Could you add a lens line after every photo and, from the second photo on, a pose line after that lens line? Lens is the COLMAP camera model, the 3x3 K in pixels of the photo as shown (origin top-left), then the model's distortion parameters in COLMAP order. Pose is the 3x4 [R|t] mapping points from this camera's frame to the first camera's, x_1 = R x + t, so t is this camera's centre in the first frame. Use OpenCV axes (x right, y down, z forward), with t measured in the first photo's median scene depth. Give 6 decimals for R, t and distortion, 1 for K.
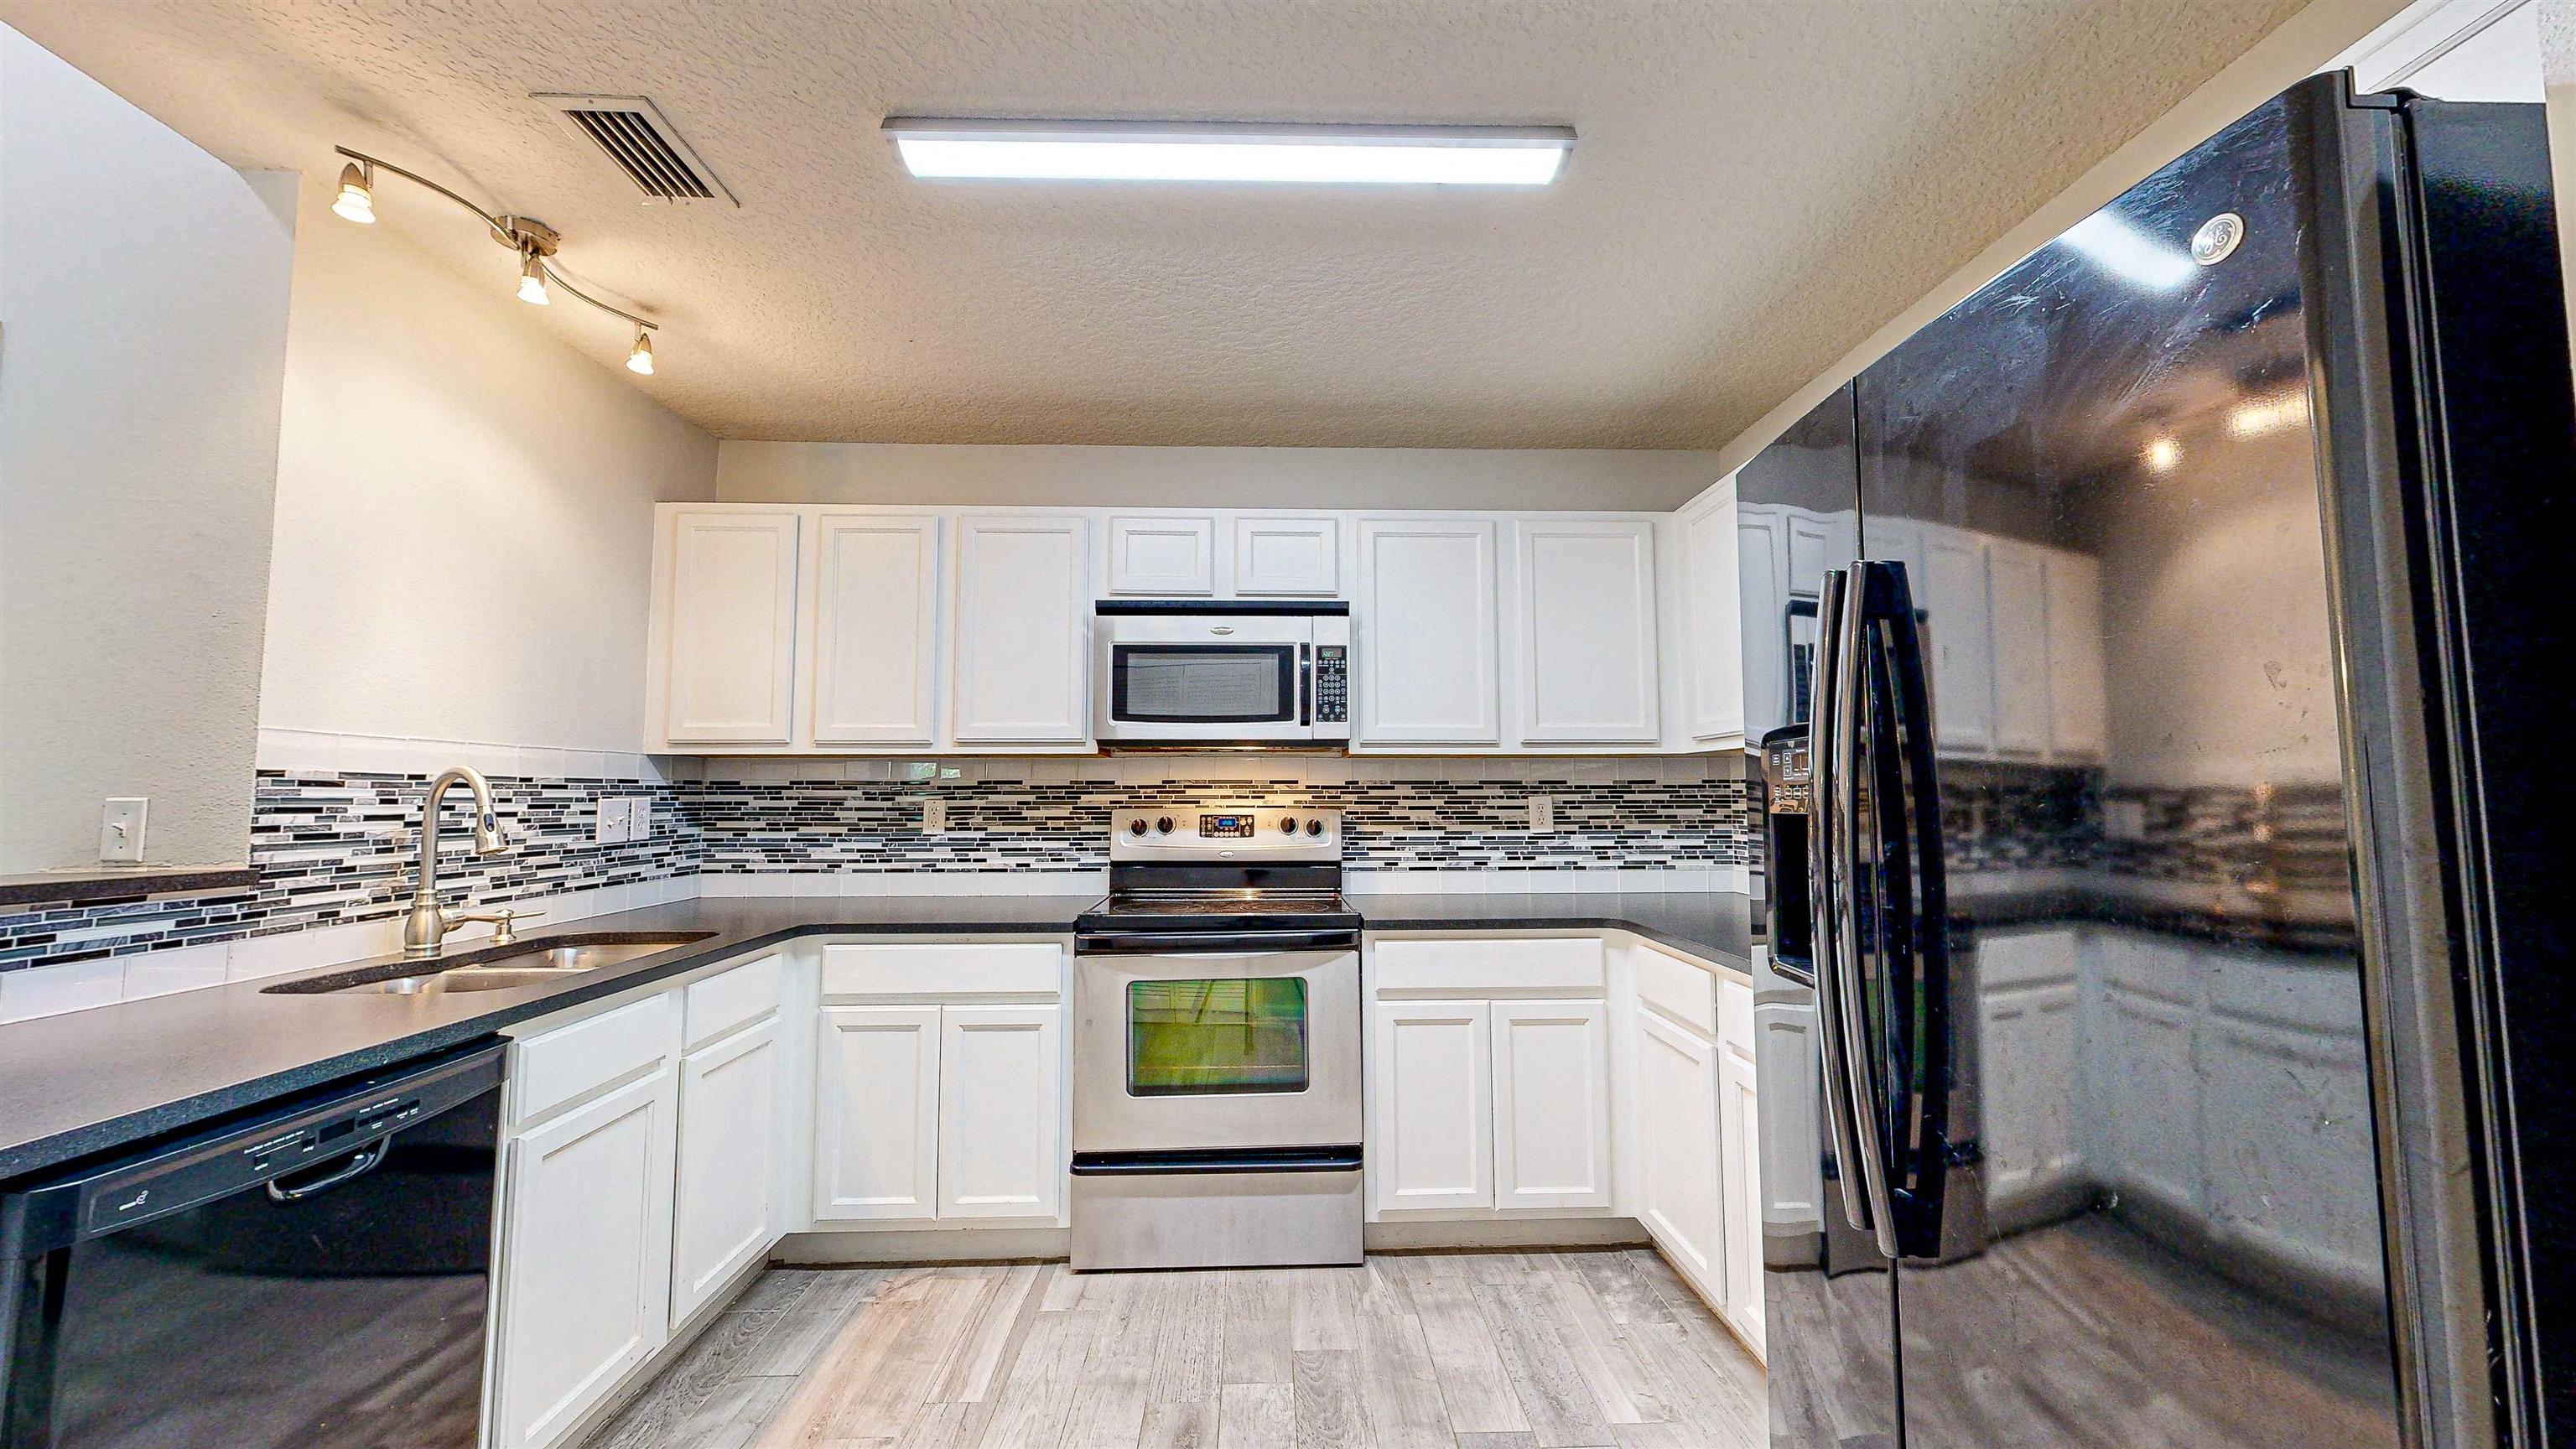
lens RADIAL K [[944.3, 0, 1287.3], [0, 944.3, 728.0], [0, 0, 1]] dist [-0.000159, -0.000071]
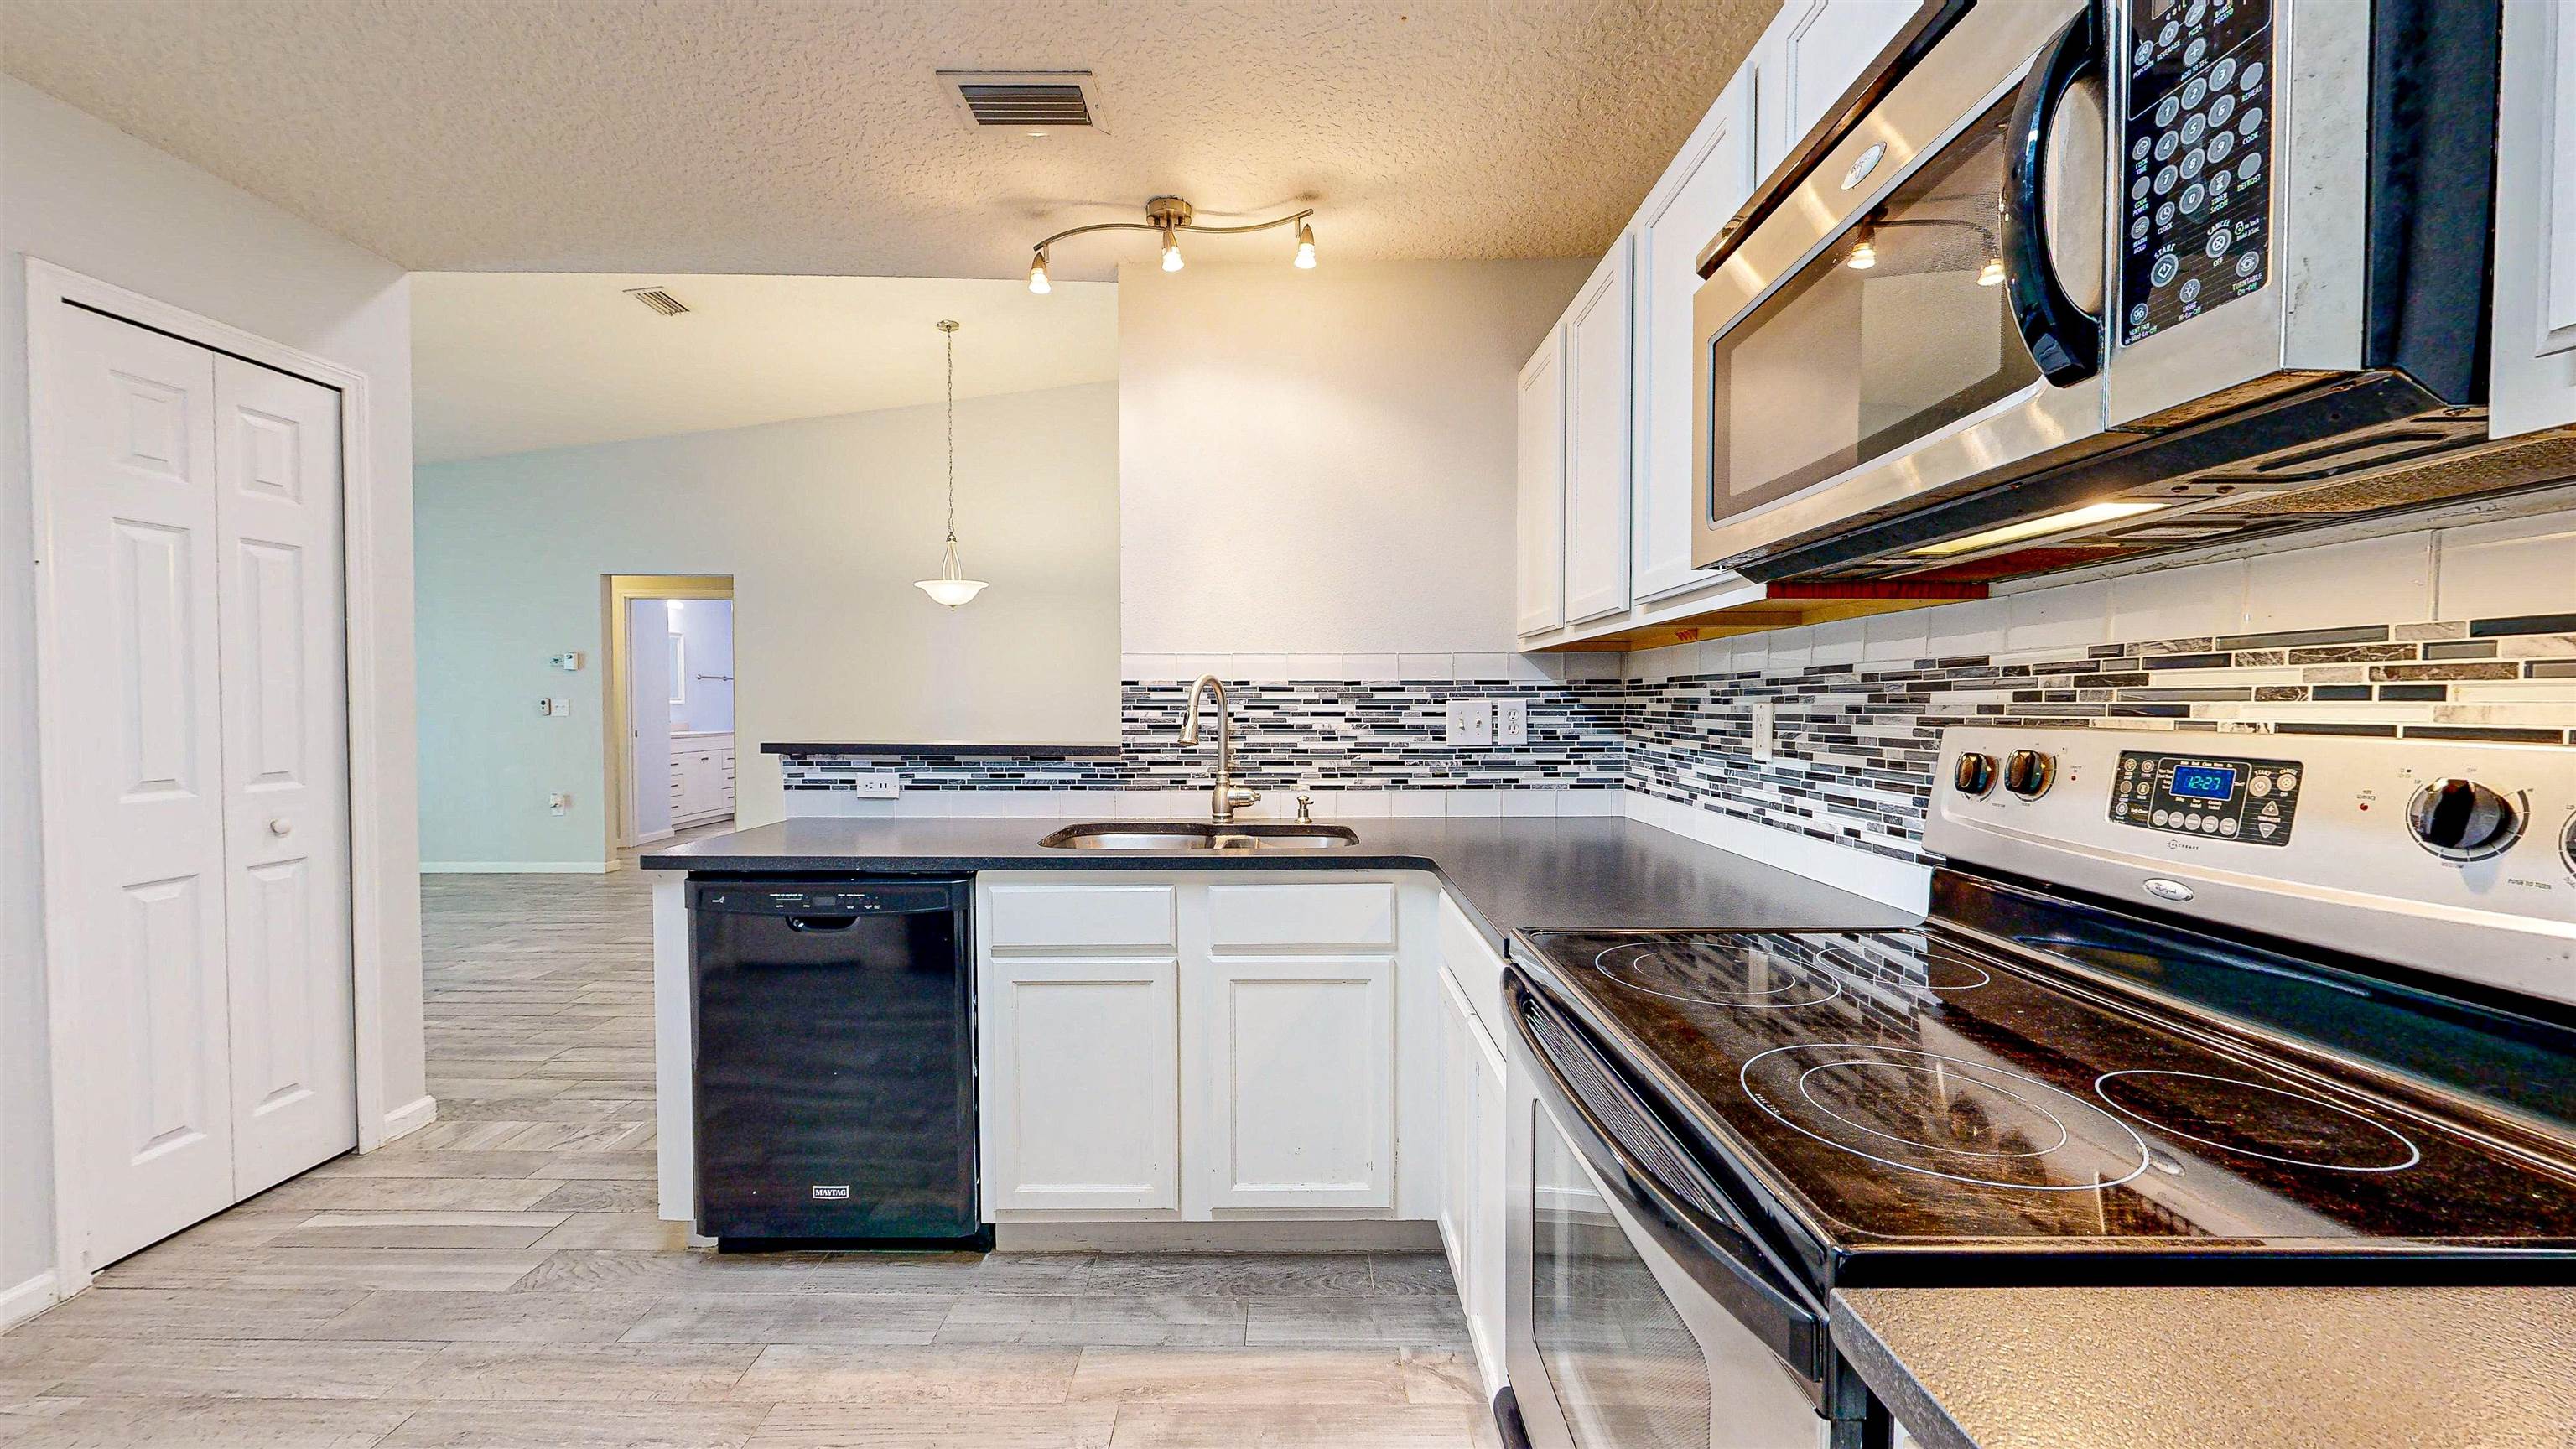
lens RADIAL K [[944.3, 0, 1287.3], [0, 944.3, 728.0], [0, 0, 1]] dist [-0.000159, -0.000071]
pose [[-0.032380, 0.028417, -0.999072, 0.245806], [0.073153, 0.996982, 0.025987, 0.058660], [0.996795, -0.072243, -0.034361, 0.772096]]
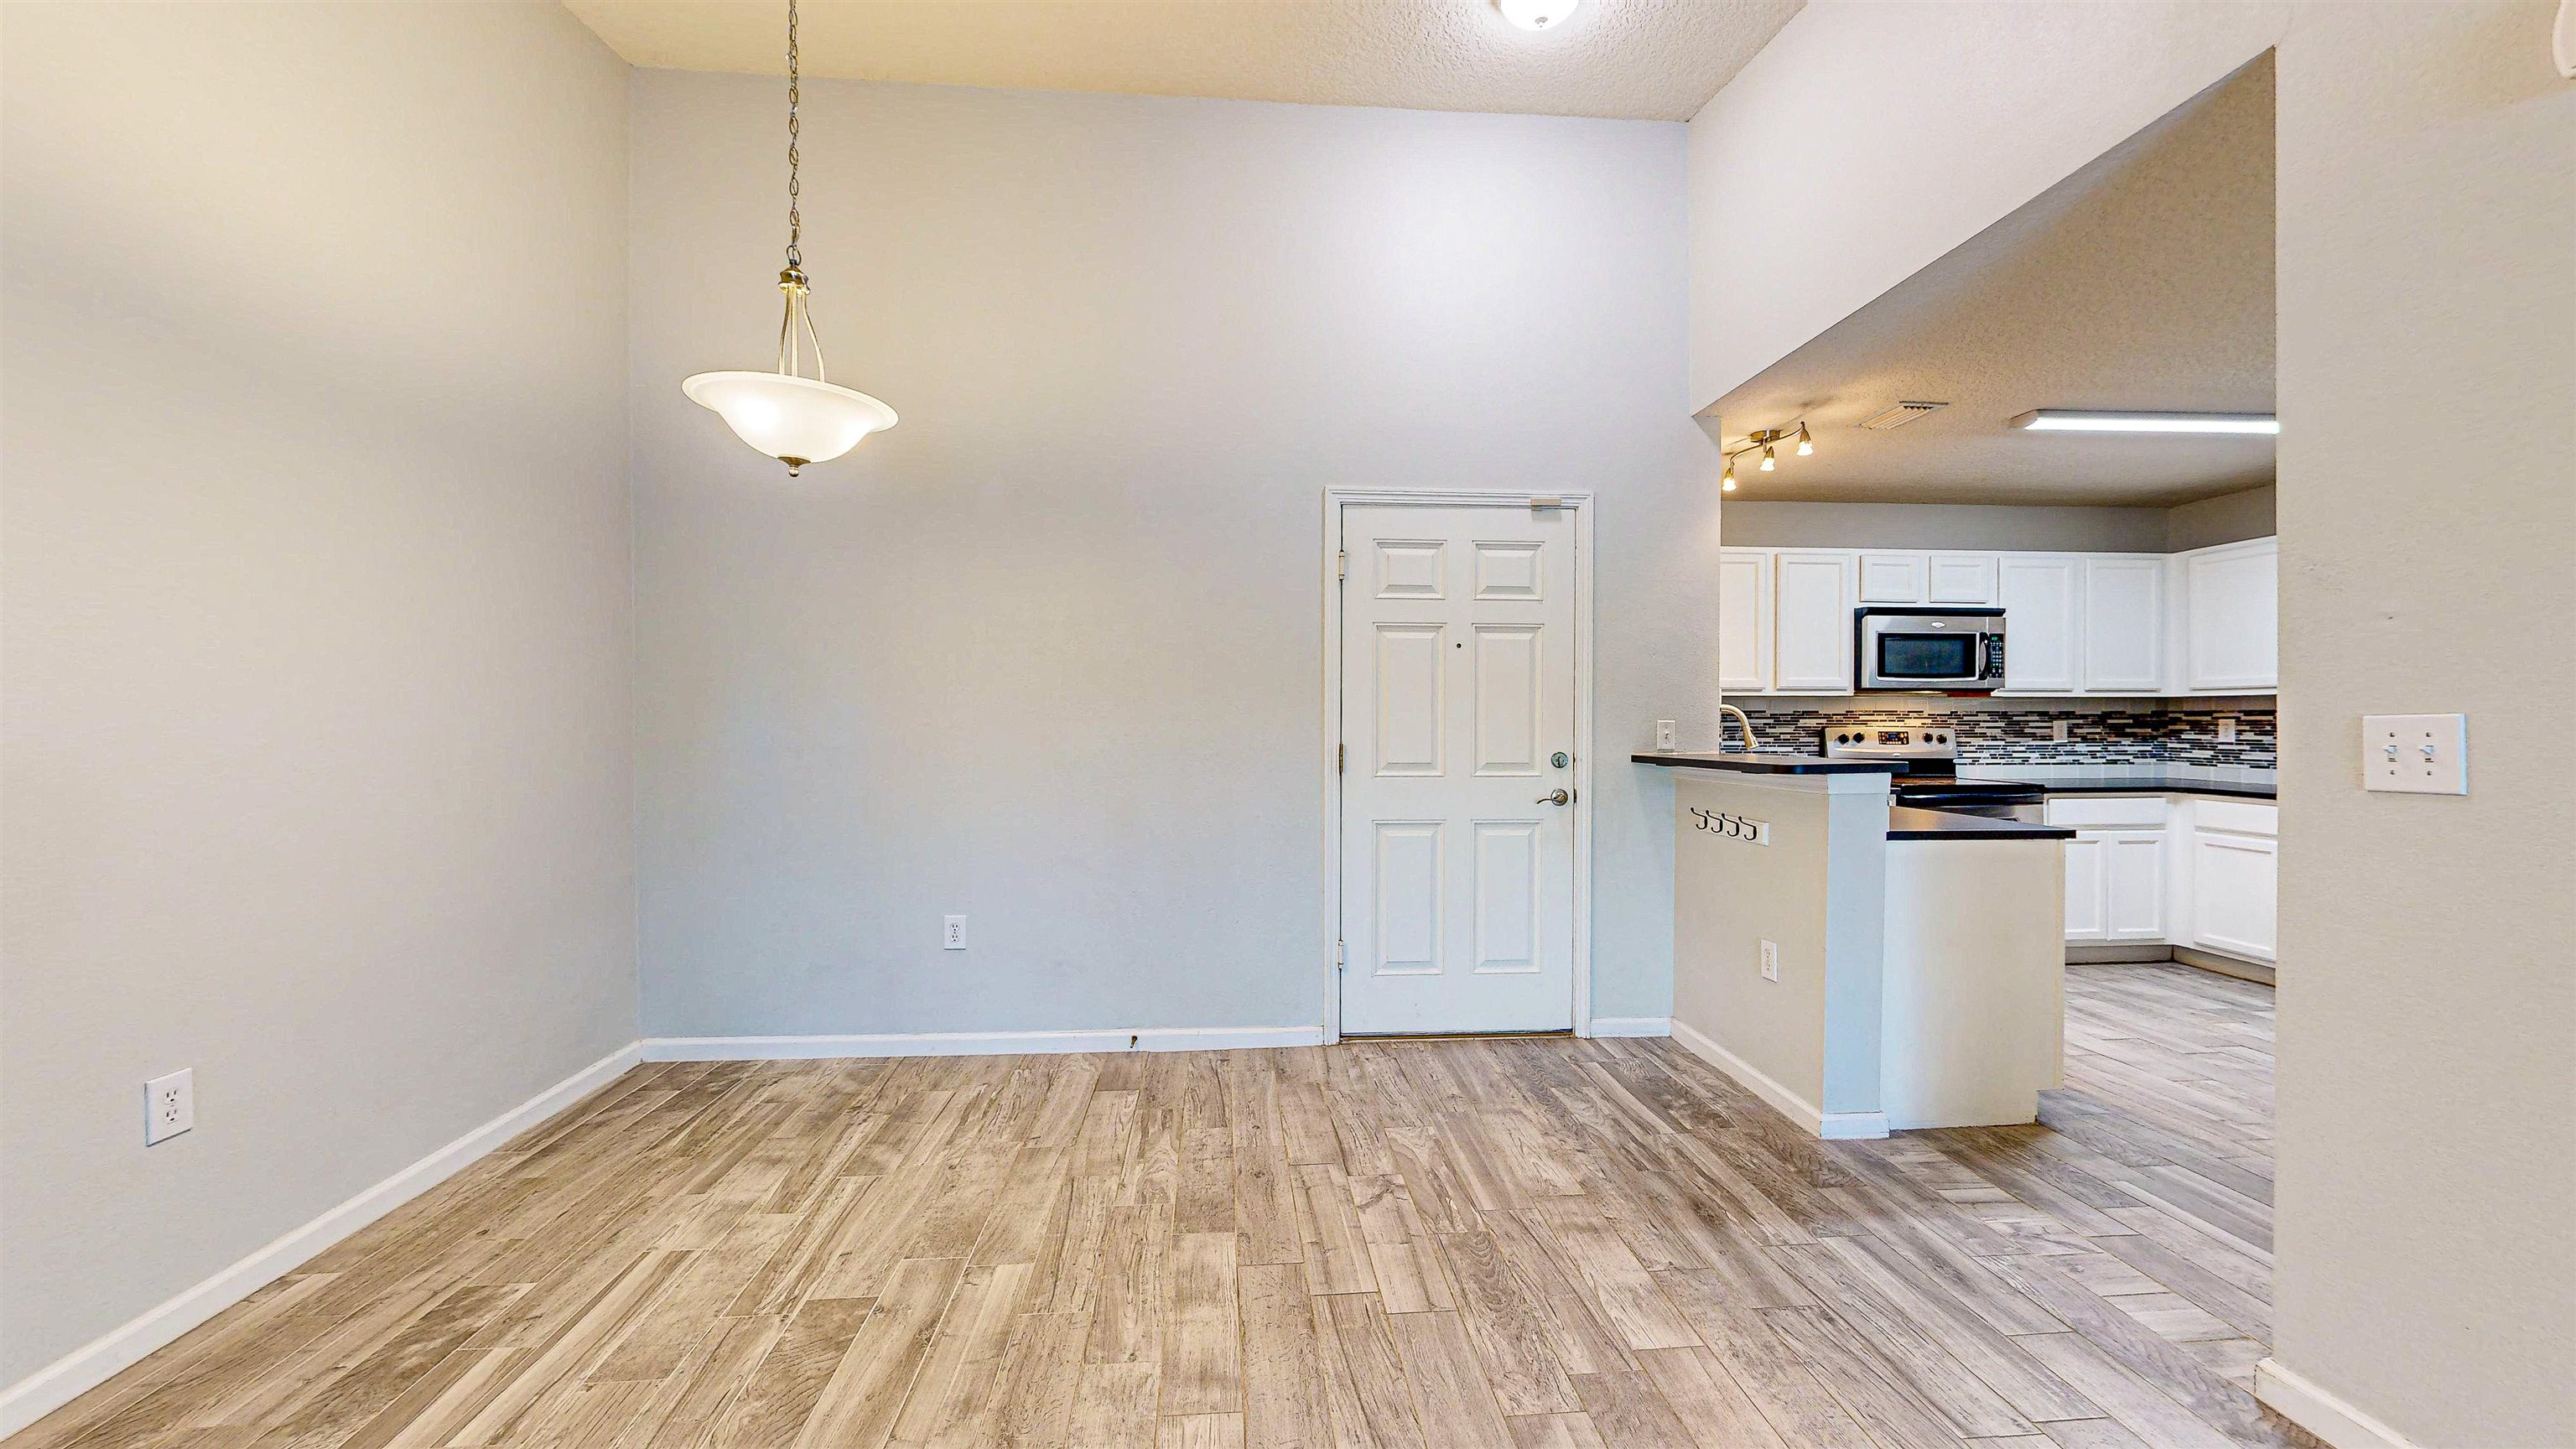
lens RADIAL K [[944.3, 0, 1287.3], [0, 944.3, 728.0], [0, 0, 1]] dist [-0.000159, -0.000071]
pose [[0.998929, 0.002112, 0.046216, -1.284456], [-0.005896, 0.996624, 0.081891, -0.047680], [-0.045887, -0.082075, 0.995569, -0.655566]]
